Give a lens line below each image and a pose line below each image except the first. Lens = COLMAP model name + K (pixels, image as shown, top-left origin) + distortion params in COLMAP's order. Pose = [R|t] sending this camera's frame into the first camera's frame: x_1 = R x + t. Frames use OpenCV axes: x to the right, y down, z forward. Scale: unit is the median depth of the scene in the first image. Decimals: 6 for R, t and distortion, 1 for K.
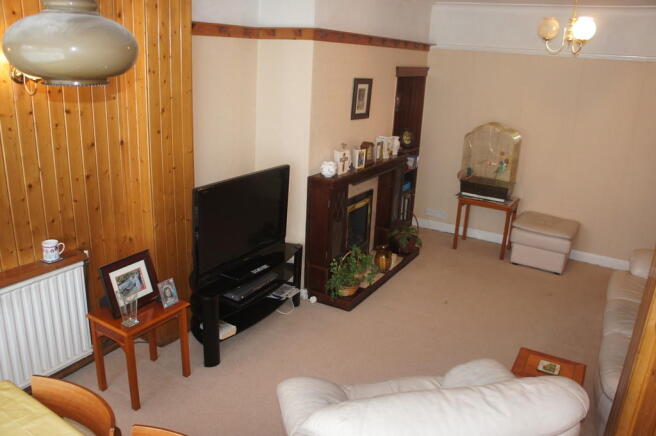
lens RADIAL K [[521.5, 0, 328.0], [0, 521.5, 218.0], [0, 0, 1]] dist [-0.138807, 0.107683]
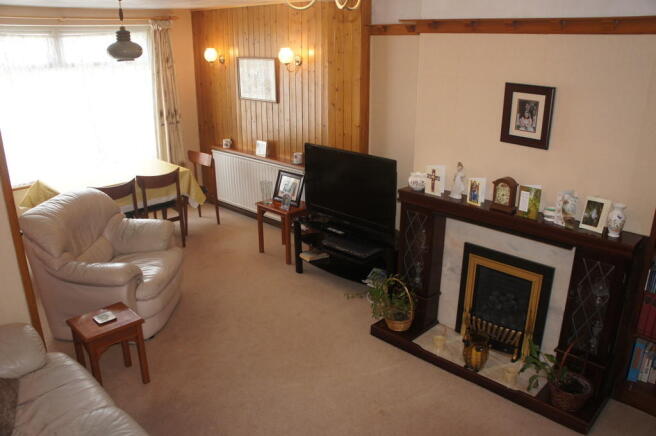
lens RADIAL K [[521.5, 0, 328.0], [0, 521.5, 218.0], [0, 0, 1]] dist [-0.138807, 0.107683]
pose [[-0.238077, 0.265755, -0.934181, 0.808239], [-0.311187, 0.890259, 0.332567, -0.262798], [0.920045, 0.369881, -0.129251, 0.939208]]
